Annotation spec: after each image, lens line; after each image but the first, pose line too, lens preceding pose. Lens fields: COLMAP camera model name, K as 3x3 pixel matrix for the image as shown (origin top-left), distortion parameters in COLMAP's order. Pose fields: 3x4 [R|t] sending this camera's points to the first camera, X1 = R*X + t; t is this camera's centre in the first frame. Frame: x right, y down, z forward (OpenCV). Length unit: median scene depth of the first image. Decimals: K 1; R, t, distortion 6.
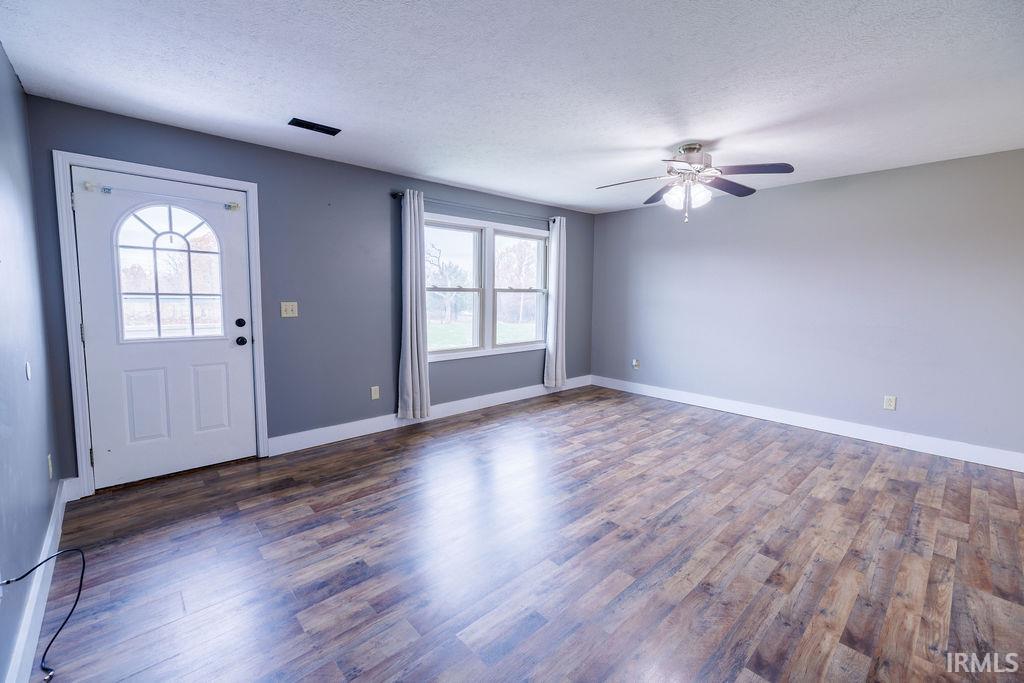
lens RADIAL K [[428.1, 0, 512.9], [0, 428.1, 337.5], [0, 0, 1]] dist [0.000027, 0.000047]
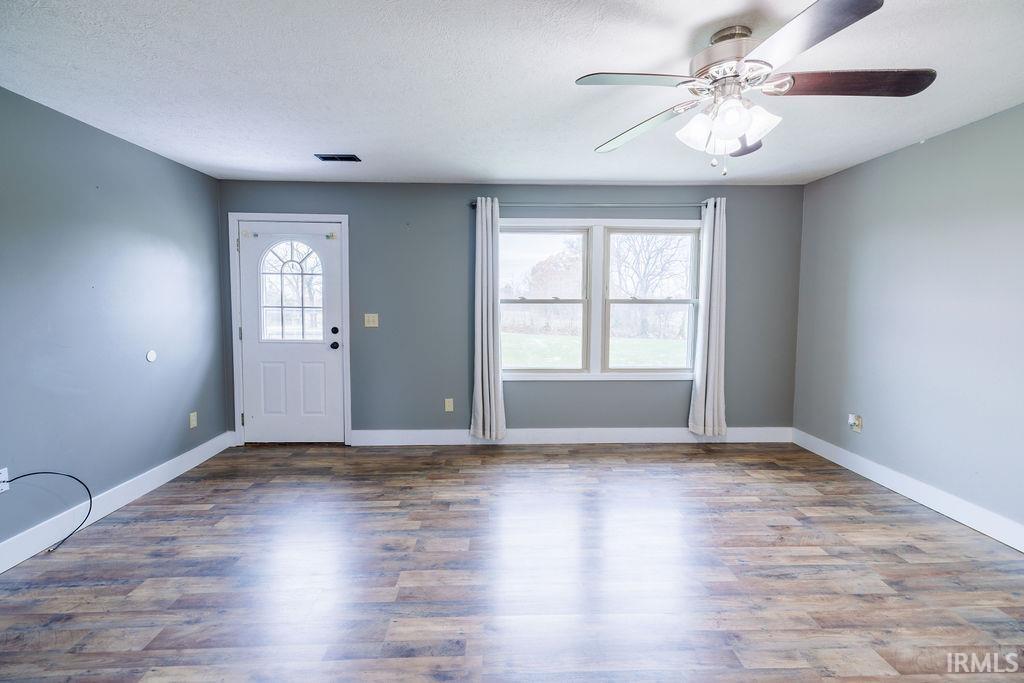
lens RADIAL K [[428.1, 0, 514.0], [0, 428.1, 339.8], [0, 0, 1]] dist [0.000027, 0.000047]
pose [[0.758091, 0.044868, -0.650603, 0.562234], [-0.063463, 0.997971, -0.005124, -0.035370], [0.649053, 0.045174, 0.759401, 0.422266]]
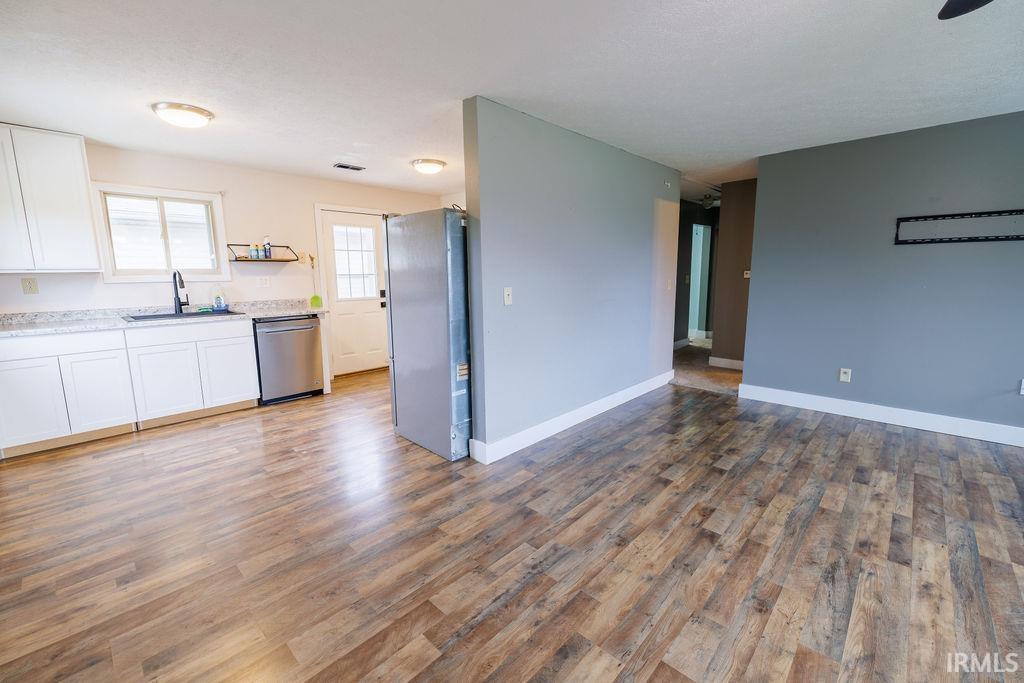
lens RADIAL K [[428.1, 0, 515.6], [0, 428.1, 337.4], [0, 0, 1]] dist [0.000027, 0.000047]
pose [[-0.997394, 0.010697, -0.071344, 0.784509], [-0.007967, 0.966564, 0.256300, -0.125634], [0.071700, 0.256201, -0.963961, 1.272442]]
